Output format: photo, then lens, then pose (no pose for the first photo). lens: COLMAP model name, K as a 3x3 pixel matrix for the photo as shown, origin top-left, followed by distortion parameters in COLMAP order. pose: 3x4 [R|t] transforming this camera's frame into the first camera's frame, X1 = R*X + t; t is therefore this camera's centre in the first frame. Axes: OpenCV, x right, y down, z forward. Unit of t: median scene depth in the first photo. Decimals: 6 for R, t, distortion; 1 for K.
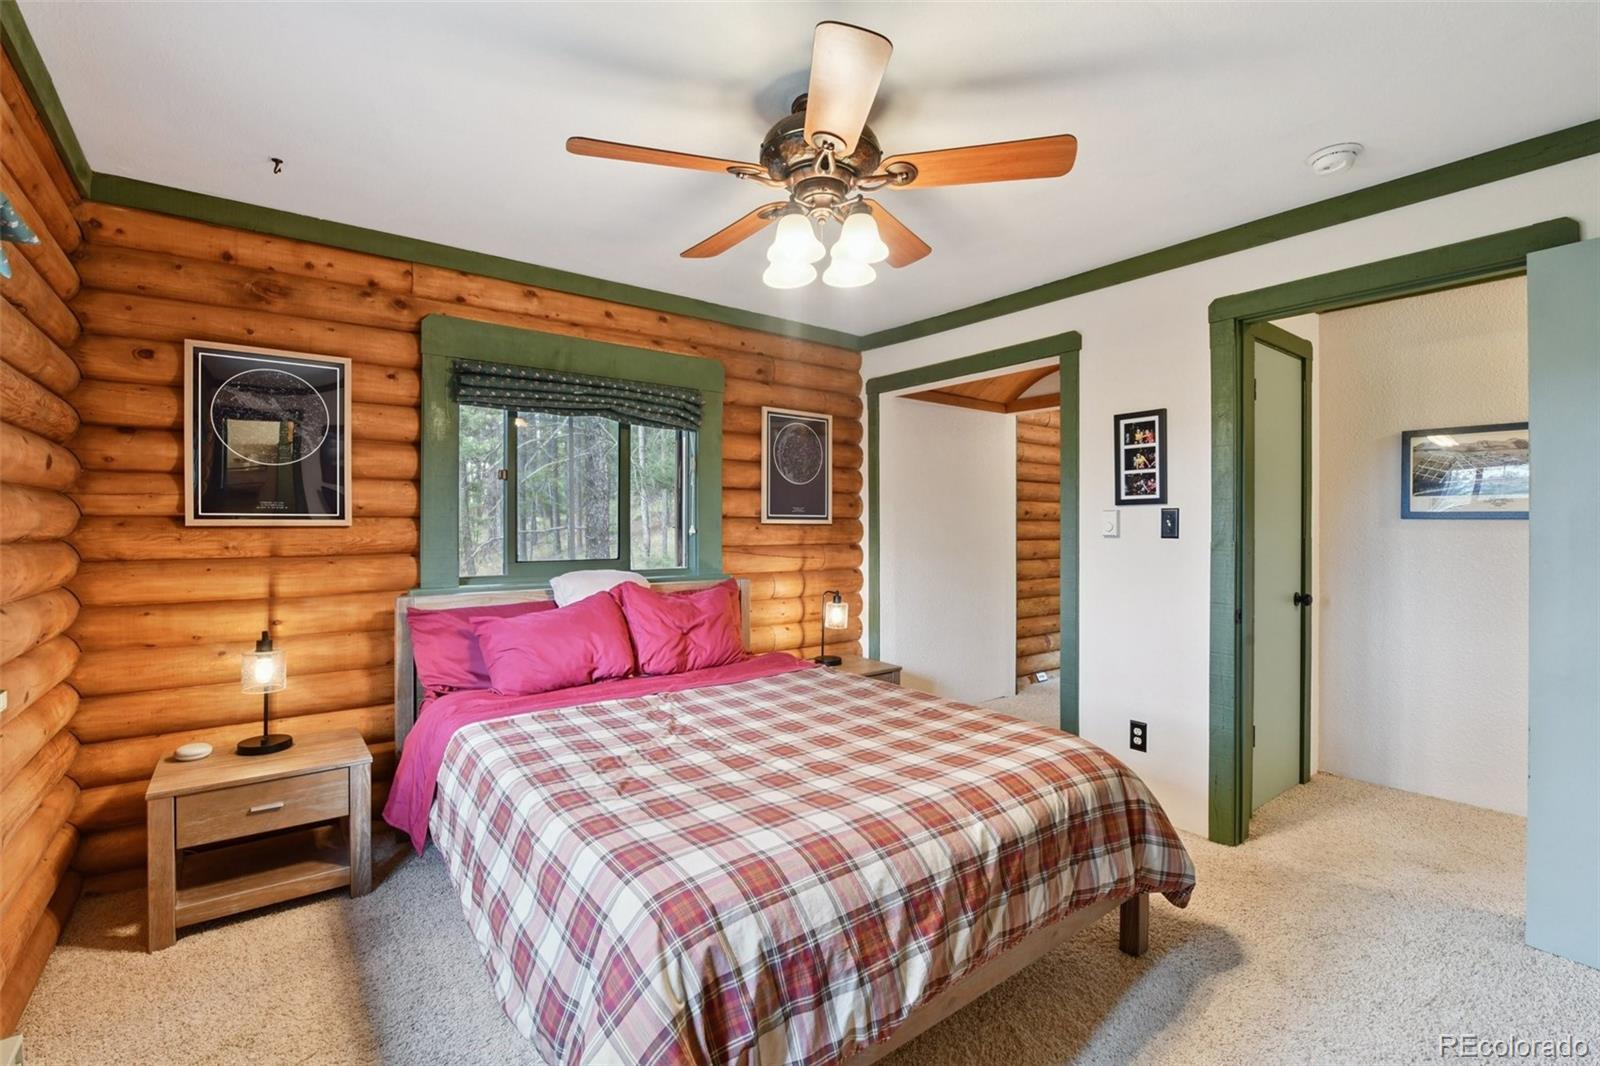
lens RADIAL K [[722.2, 0, 804.0], [0, 722.2, 523.6], [0, 0, 1]] dist [-0.011074, -0.002574]
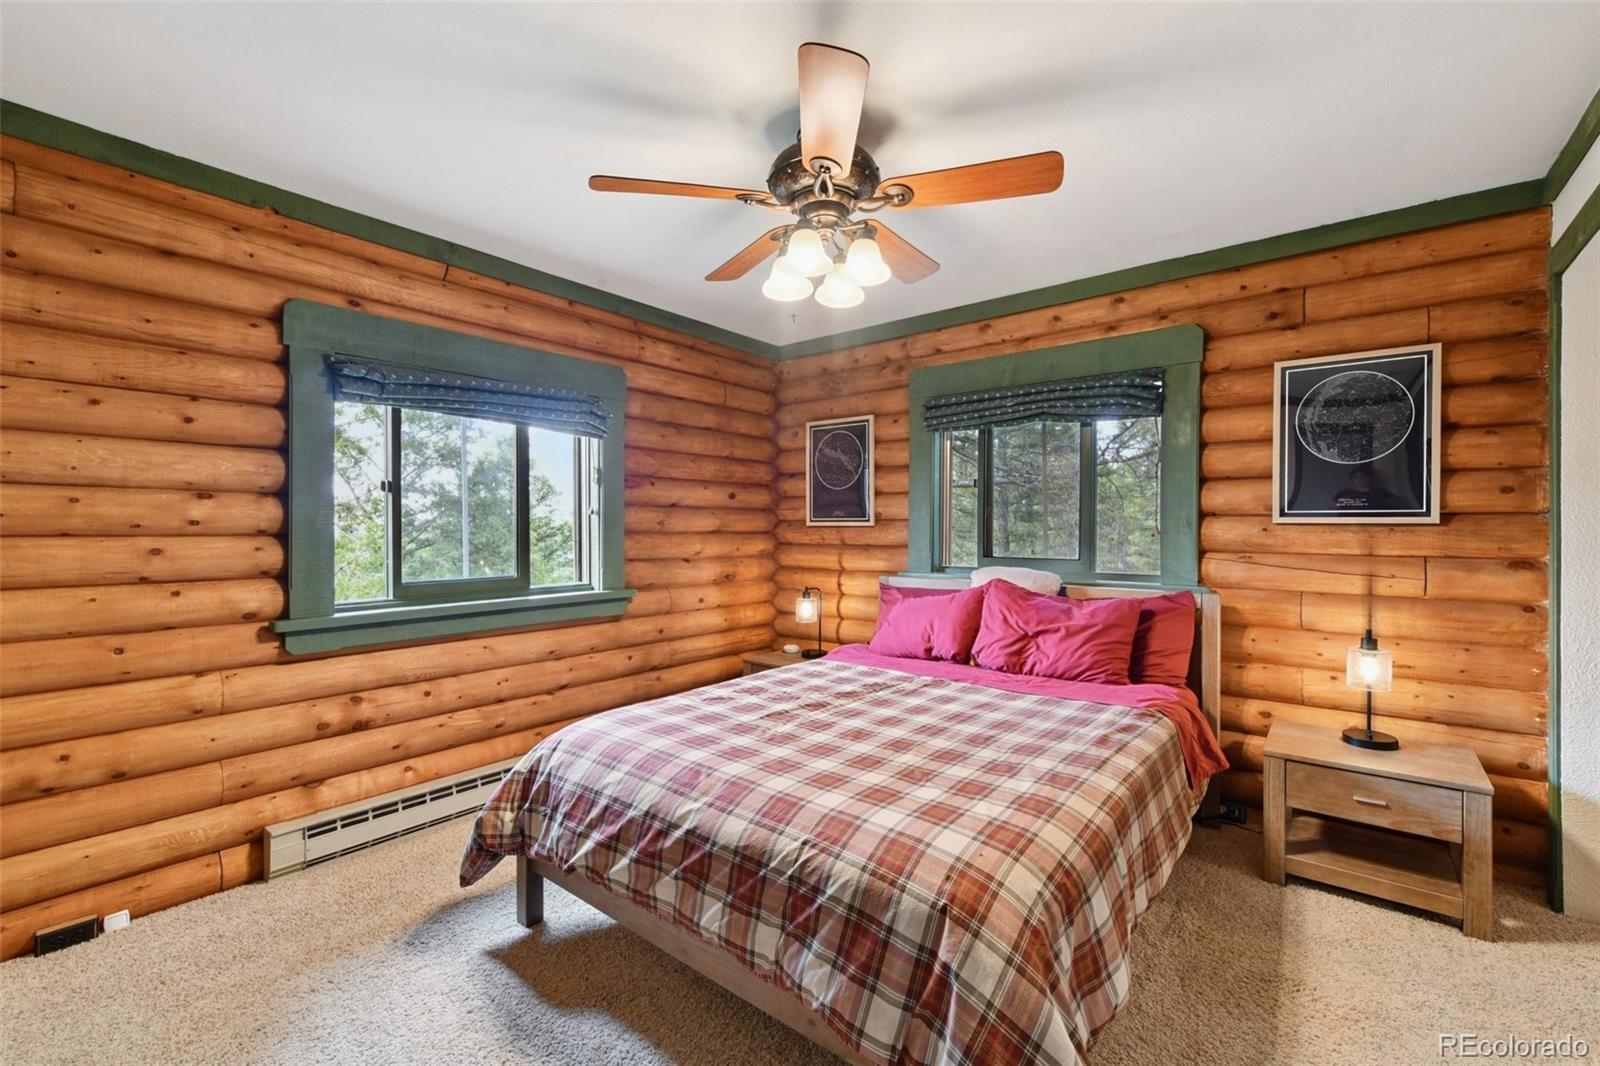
lens RADIAL K [[668.0, 0, 789.9], [0, 668.0, 535.7], [0, 0, 1]] dist [-0.001972, -0.001370]
pose [[0.222071, 0.014949, -0.974916, 0.700299], [0.003088, 0.999867, 0.016035, 0.000758], [0.975026, -0.006572, 0.221995, 0.519141]]
